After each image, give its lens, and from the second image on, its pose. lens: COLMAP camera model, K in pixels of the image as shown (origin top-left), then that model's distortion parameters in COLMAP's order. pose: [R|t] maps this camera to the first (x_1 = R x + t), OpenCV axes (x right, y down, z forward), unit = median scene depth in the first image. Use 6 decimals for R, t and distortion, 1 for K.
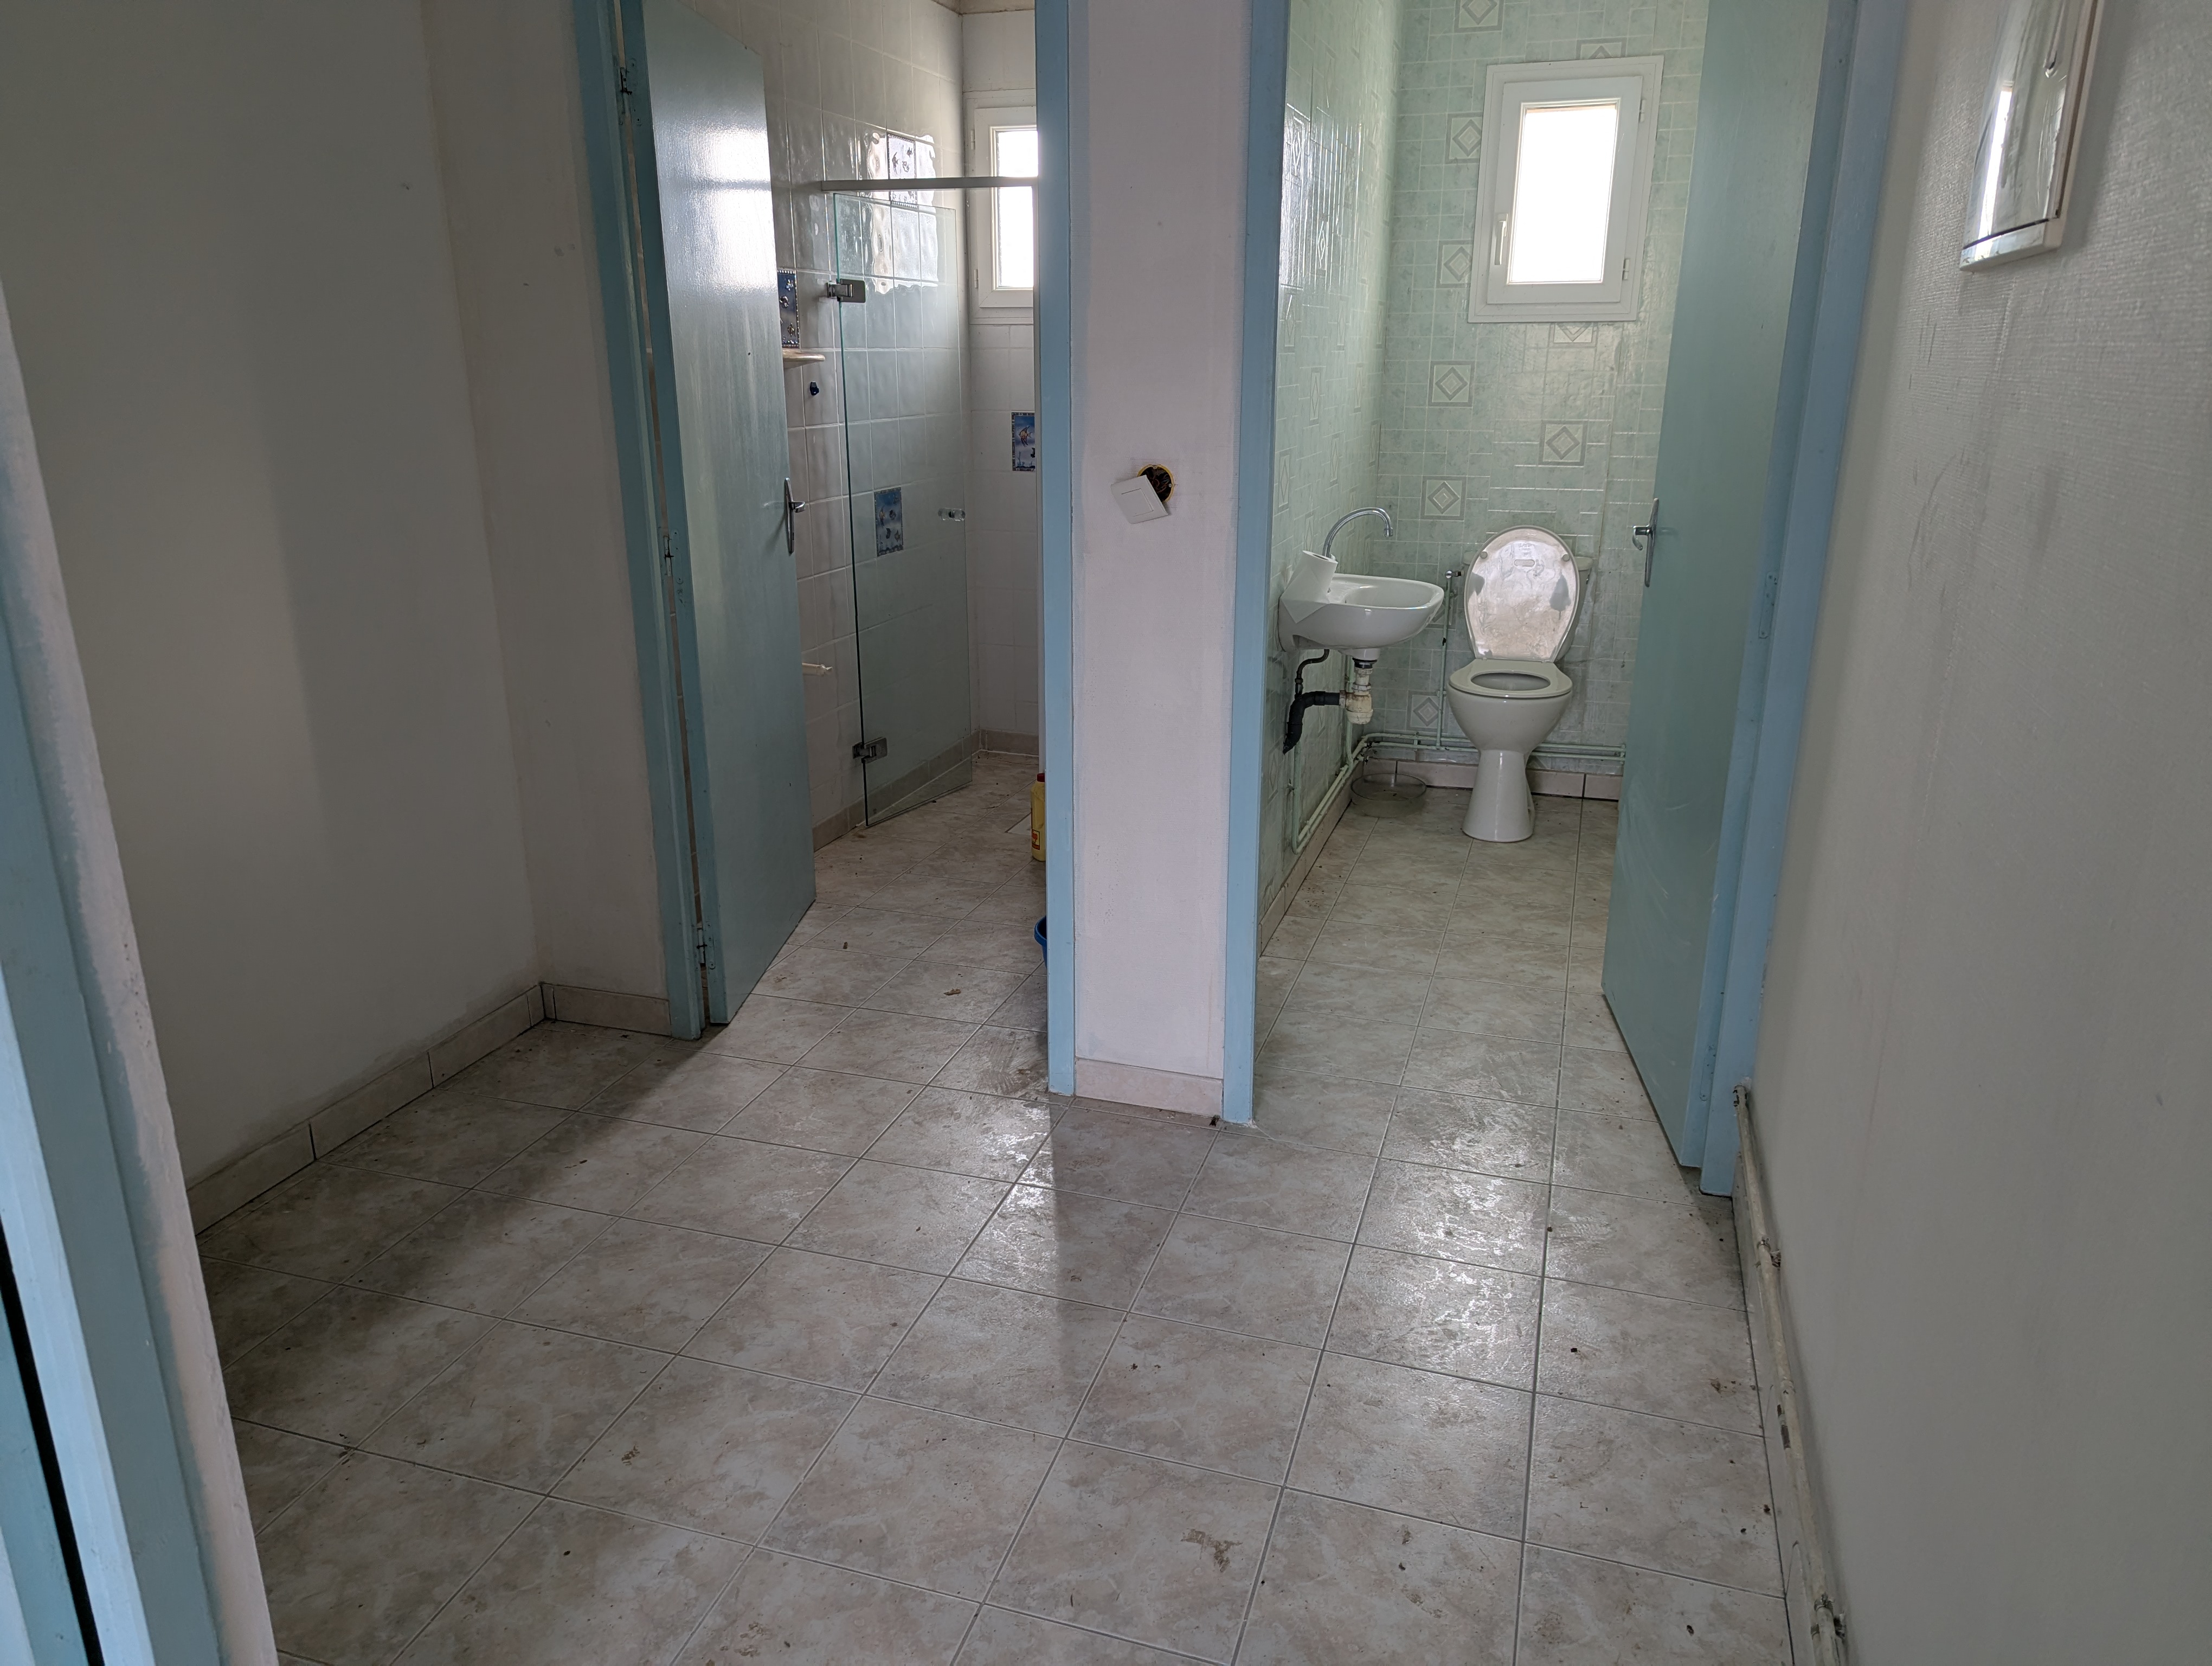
lens RADIAL K [[1518.3, 0, 1101.3], [0, 1518.3, 793.8], [0, 0, 1]] dist [0.043947, -0.000592]
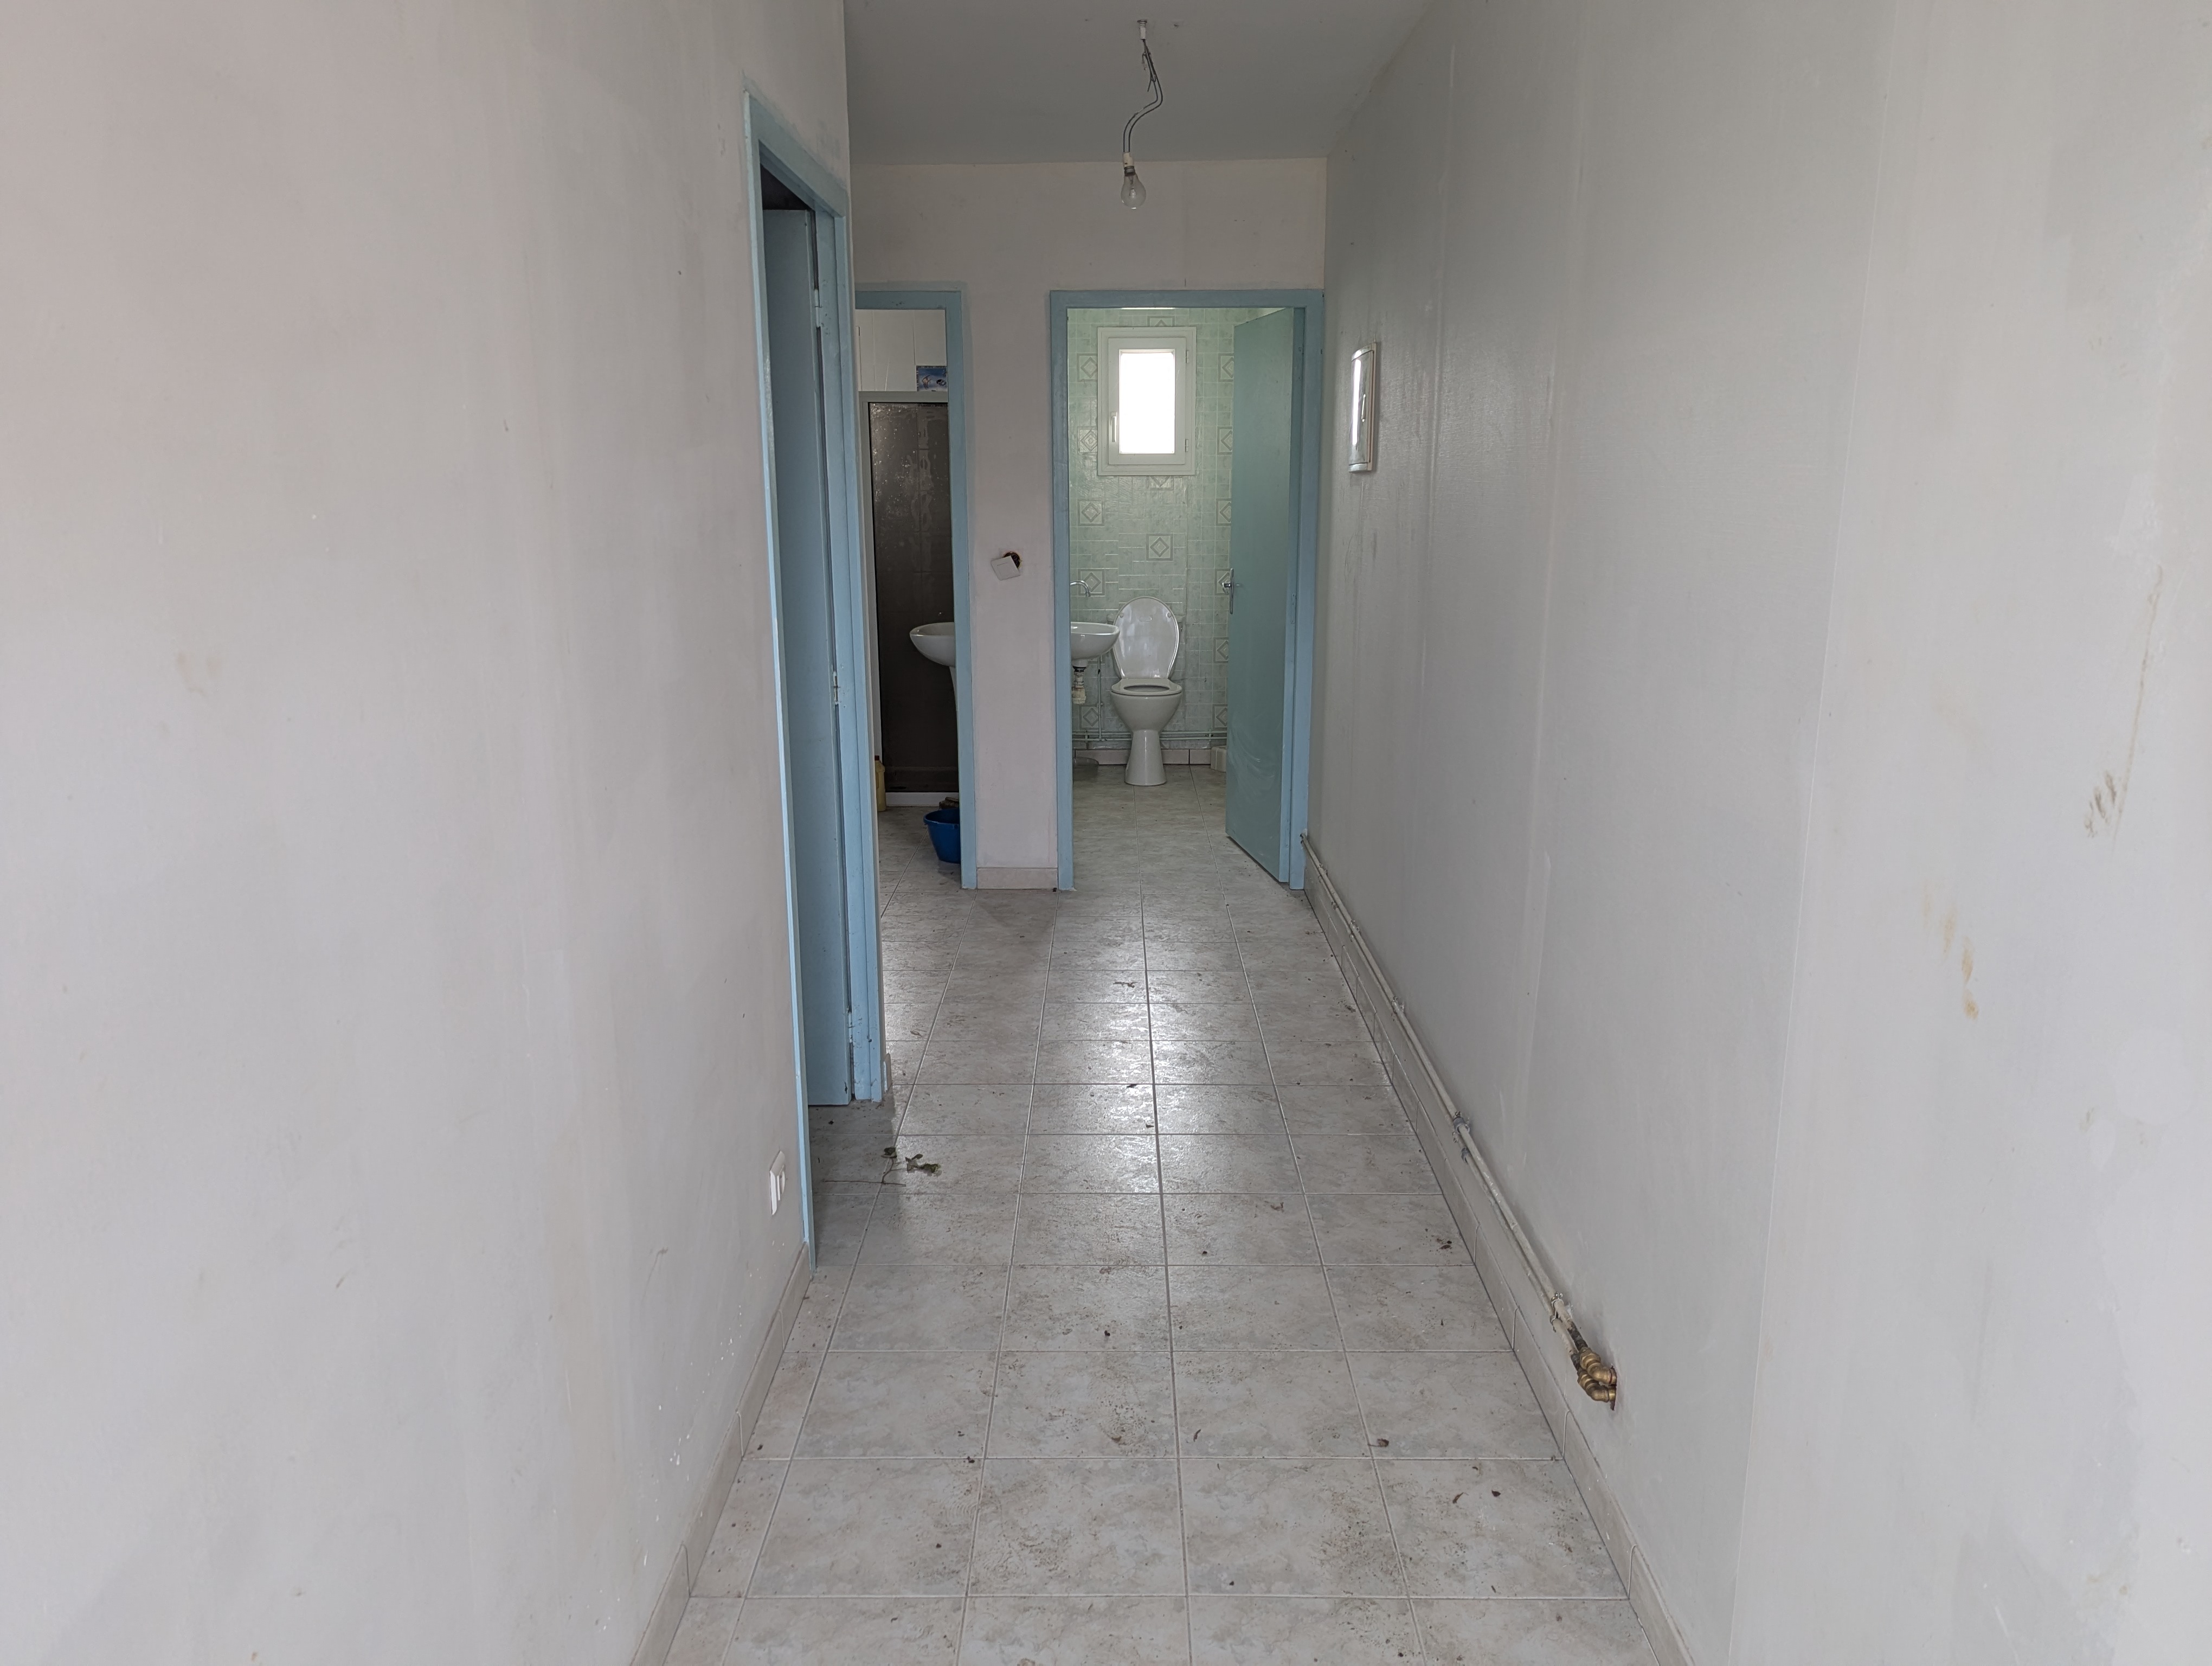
lens RADIAL K [[1518.3, 0, 1101.3], [0, 1518.3, 793.8], [0, 0, 1]] dist [0.043947, -0.000592]
pose [[0.952248, -0.065070, 0.298312, -0.281887], [0.089334, 0.993649, -0.068425, 0.150576], [-0.291965, 0.091807, 0.952013, -0.552482]]
